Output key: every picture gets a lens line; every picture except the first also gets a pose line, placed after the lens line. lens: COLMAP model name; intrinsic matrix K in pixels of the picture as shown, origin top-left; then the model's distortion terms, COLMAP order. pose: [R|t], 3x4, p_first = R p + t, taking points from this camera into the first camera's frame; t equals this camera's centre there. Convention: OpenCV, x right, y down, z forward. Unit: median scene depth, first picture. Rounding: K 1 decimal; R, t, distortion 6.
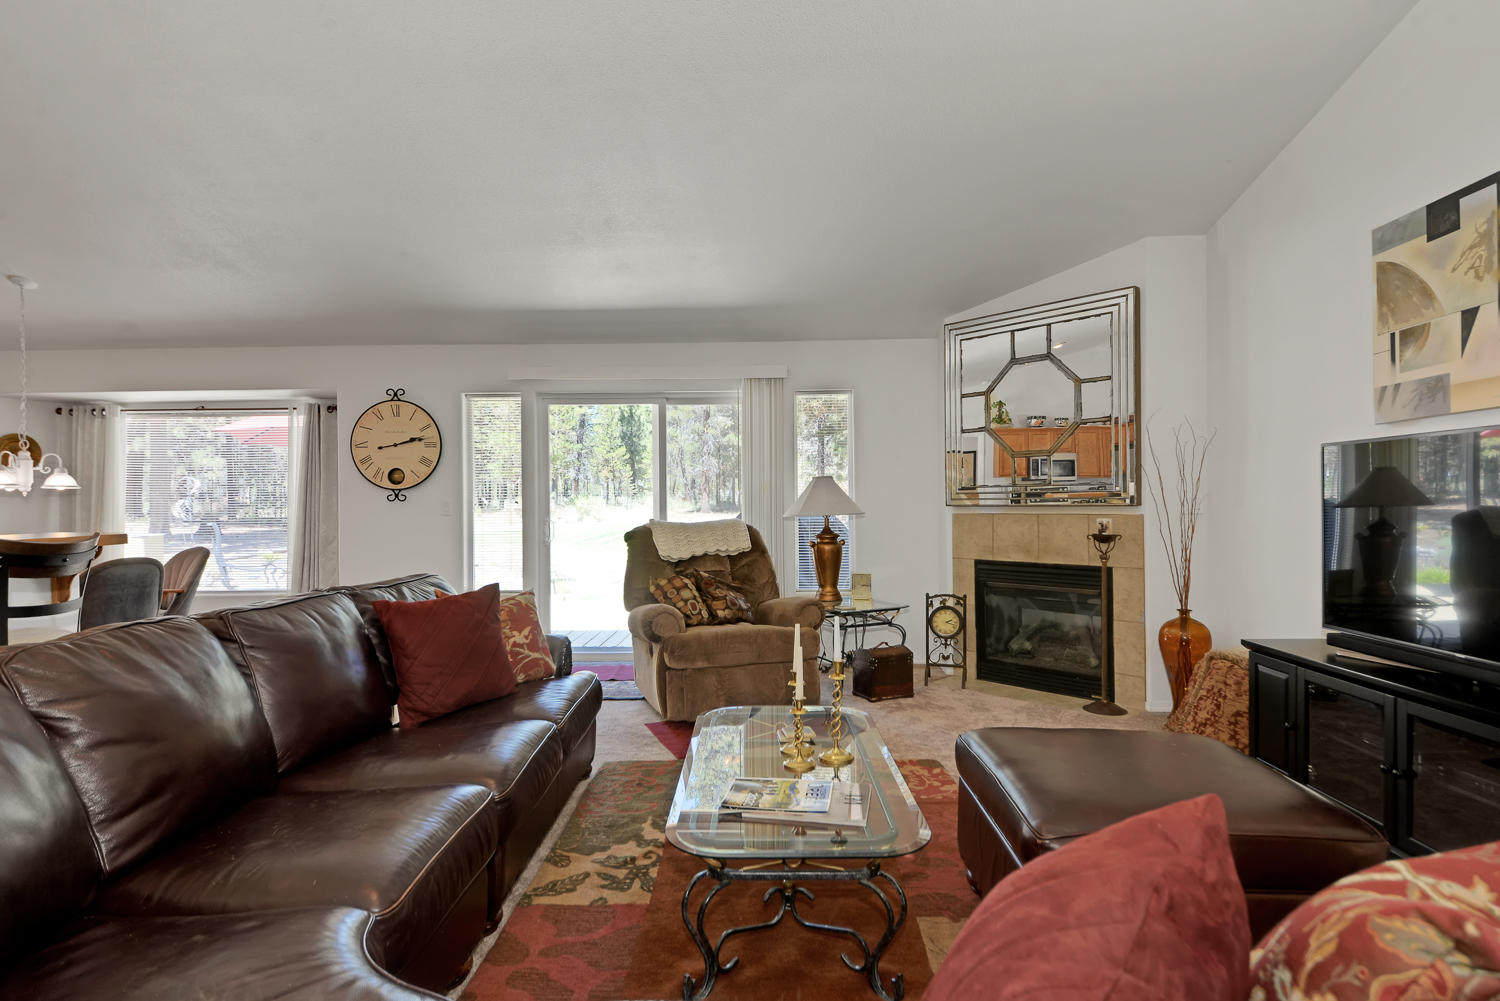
lens RADIAL K [[797.3, 0, 750.5], [0, 797.3, 495.7], [0, 0, 1]] dist [-0.019798, -0.000057]
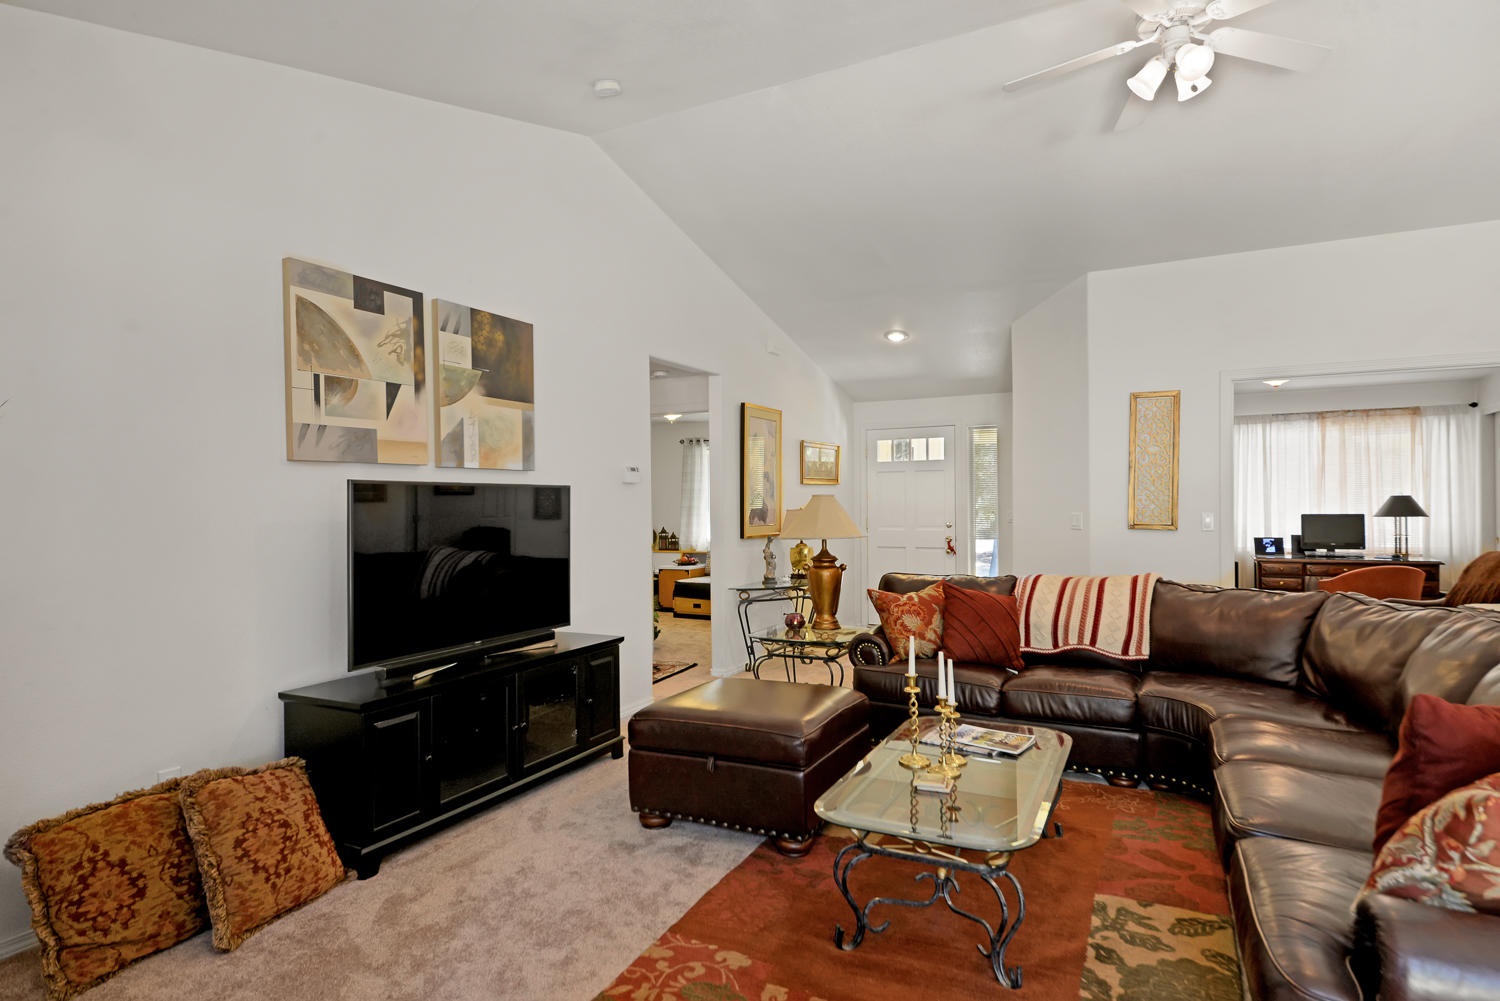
lens RADIAL K [[797.3, 0, 753.6], [0, 797.3, 505.2], [0, 0, 1]] dist [-0.019798, -0.000057]
pose [[-0.901923, 0.012965, 0.431703, -0.138137], [0.010566, 0.999913, -0.007956, -0.022519], [-0.431768, -0.002614, -0.901981, 1.683618]]
